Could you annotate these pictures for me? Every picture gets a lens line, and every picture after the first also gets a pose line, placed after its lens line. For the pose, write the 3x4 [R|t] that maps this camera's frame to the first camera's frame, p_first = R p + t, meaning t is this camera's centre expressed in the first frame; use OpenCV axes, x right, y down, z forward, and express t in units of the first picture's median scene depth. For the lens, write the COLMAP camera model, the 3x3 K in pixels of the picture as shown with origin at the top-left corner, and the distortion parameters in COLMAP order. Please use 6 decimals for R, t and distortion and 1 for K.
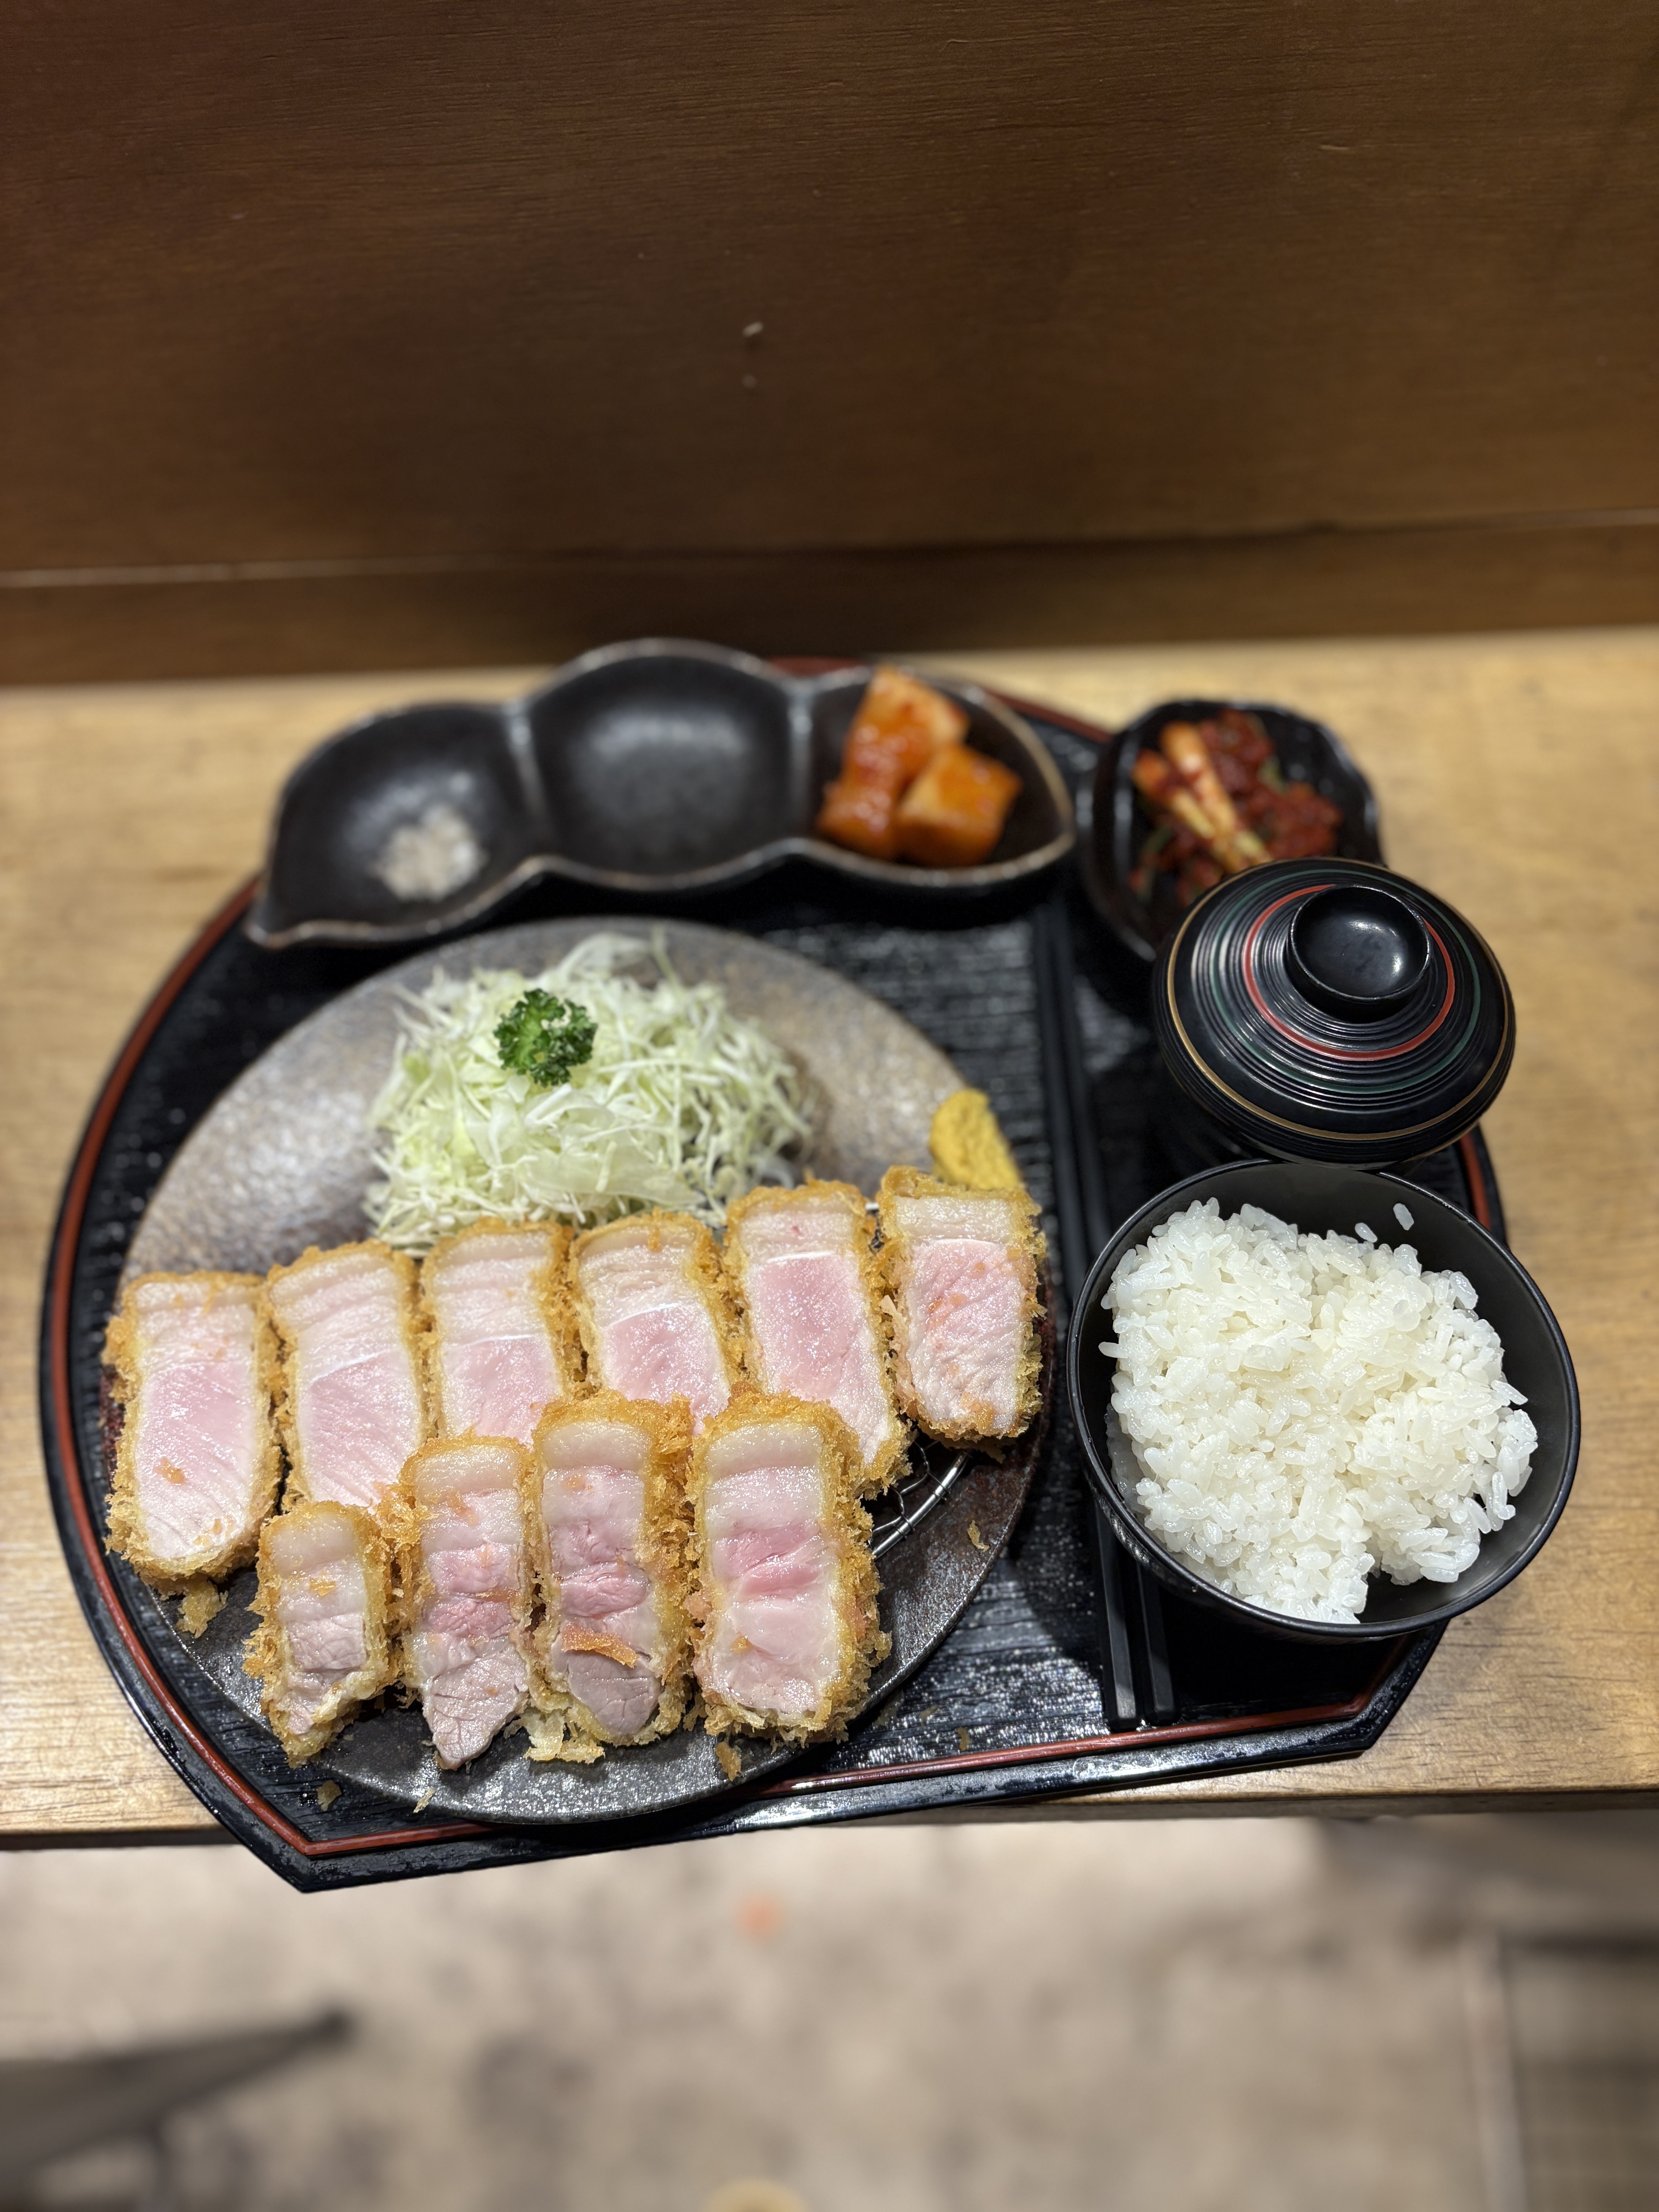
lens RADIAL K [[1696.0, 0, 813.9], [0, 1696.0, 1138.1], [0, 0, 1]] dist [0.024159, -0.024426]
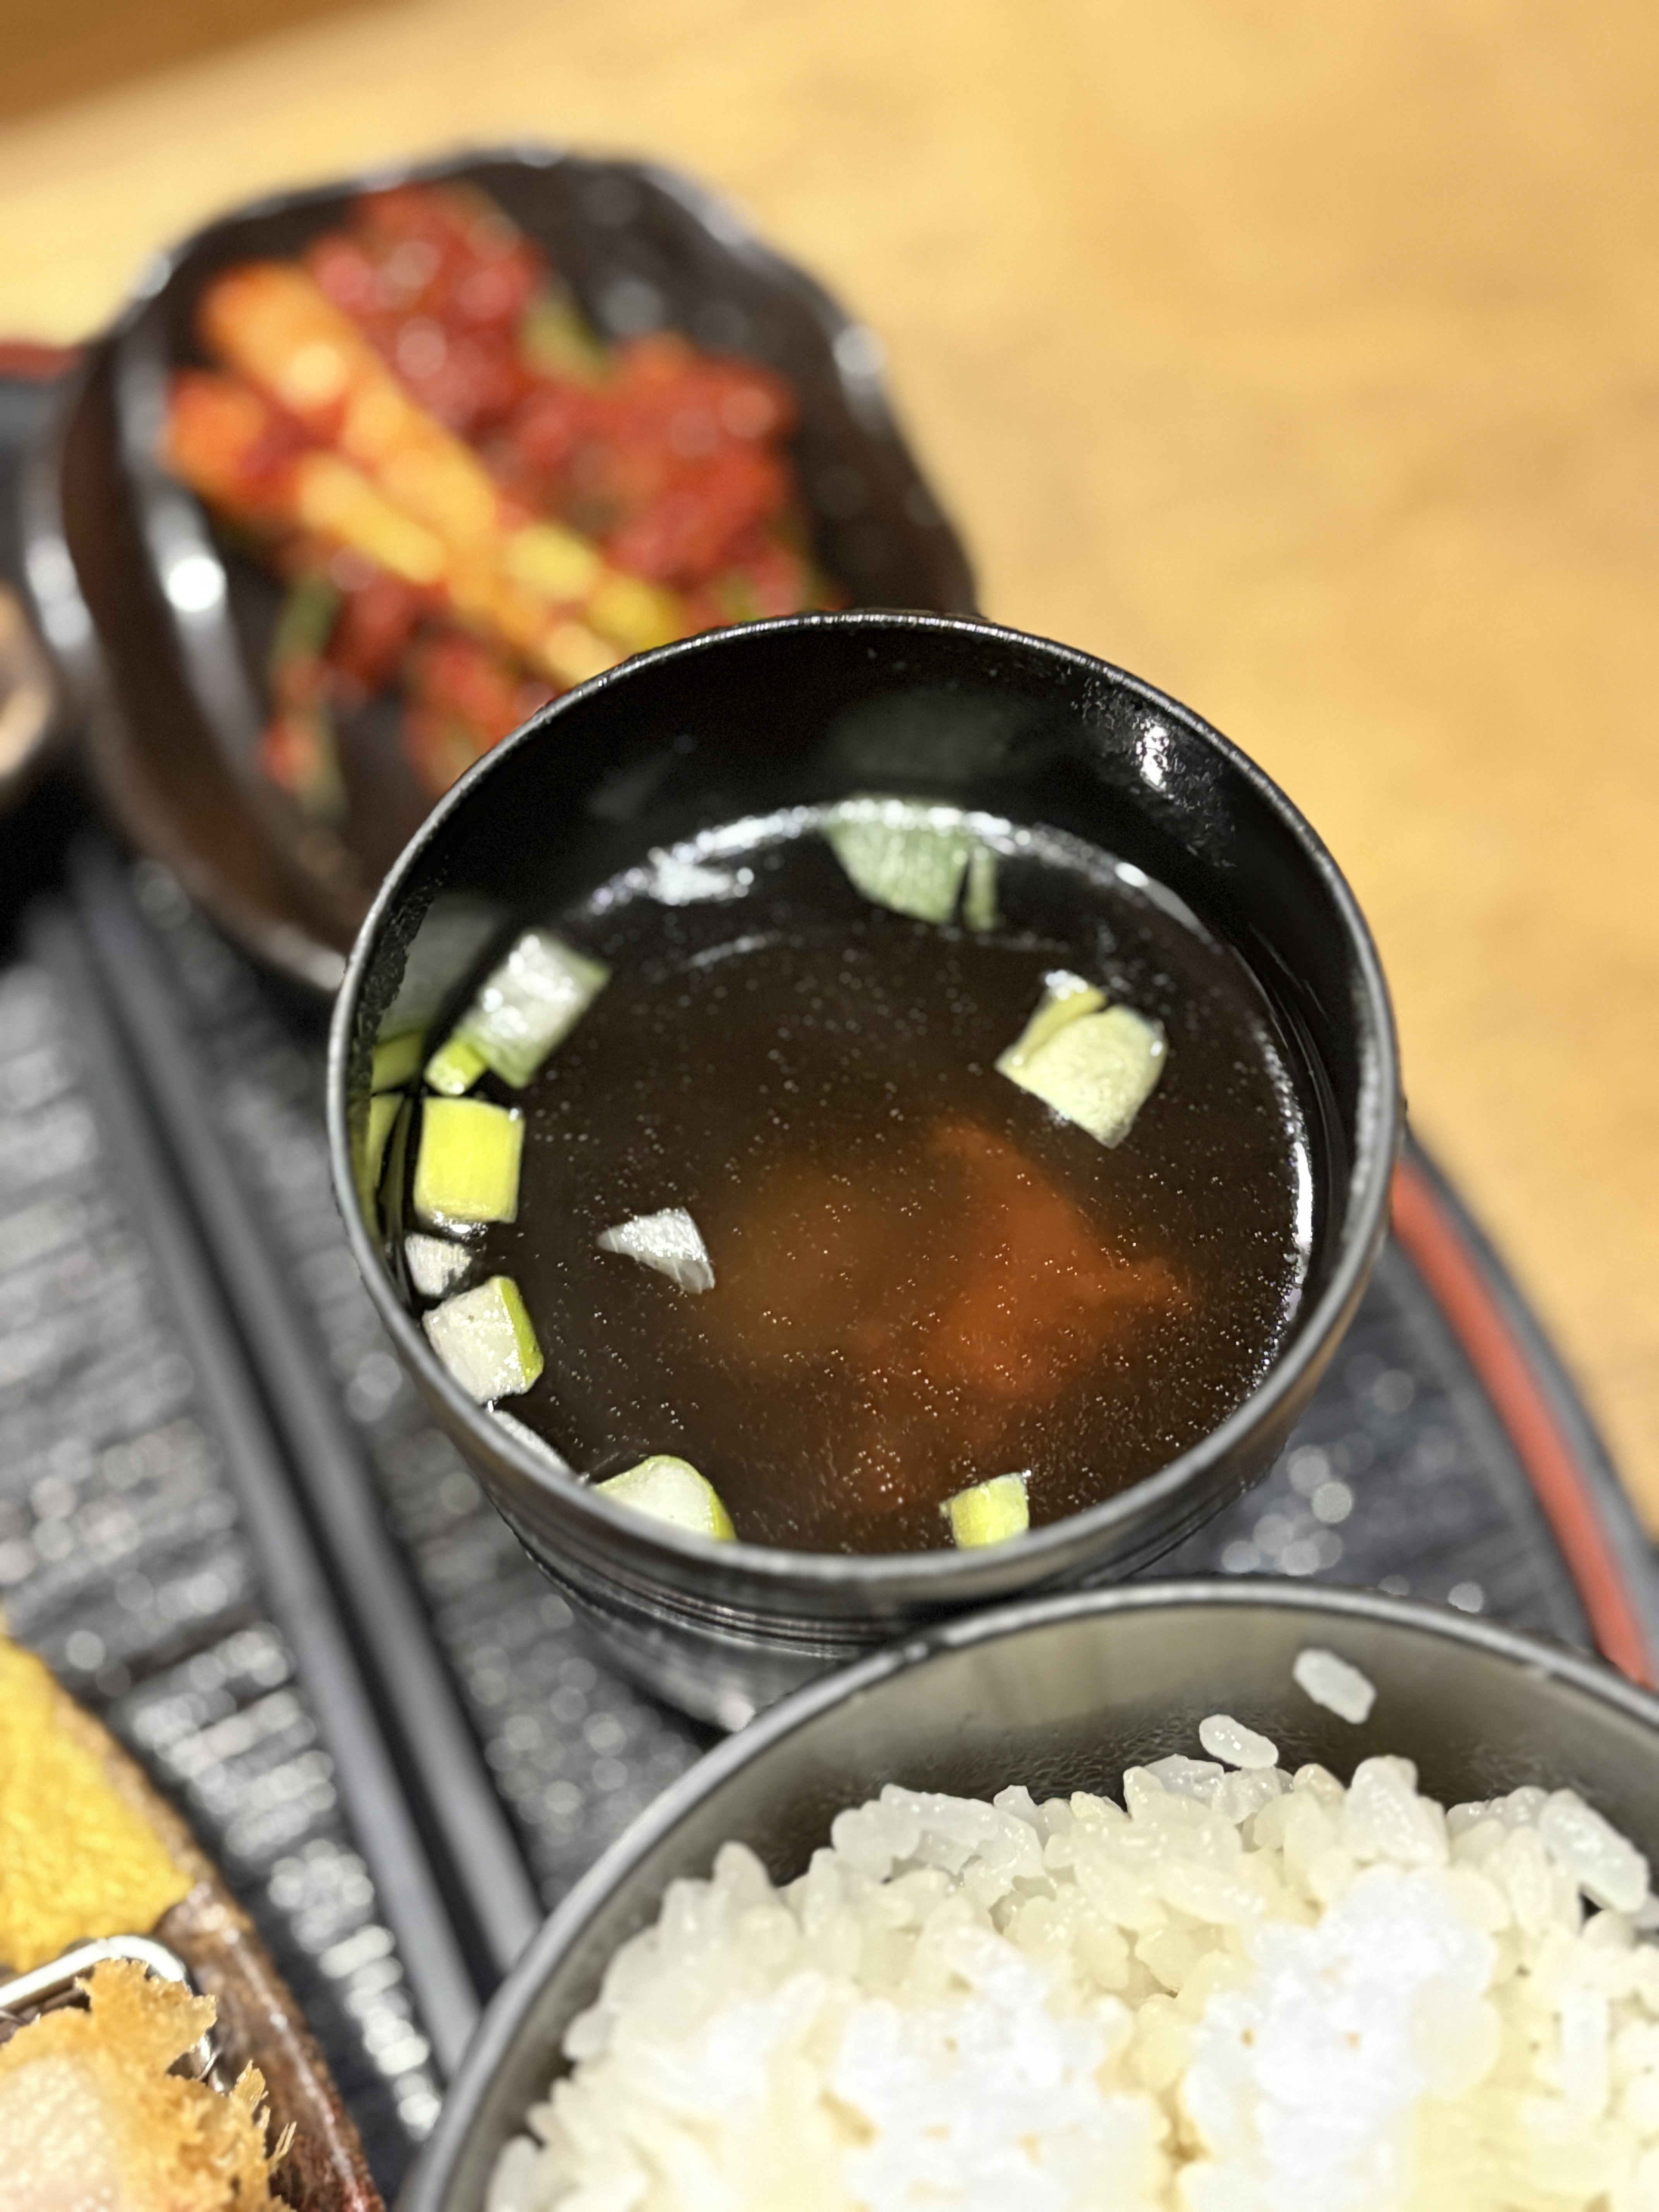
lens RADIAL K [[3104.7, 0, 820.7], [0, 3104.7, 1116.3], [0, 0, 1]] dist [0.089105, 0.000000]
pose [[0.927883, -0.332979, 0.167804, 0.204287], [0.327639, 0.942934, 0.059399, -0.110436], [-0.178007, -0.000137, 0.984029, 0.476599]]
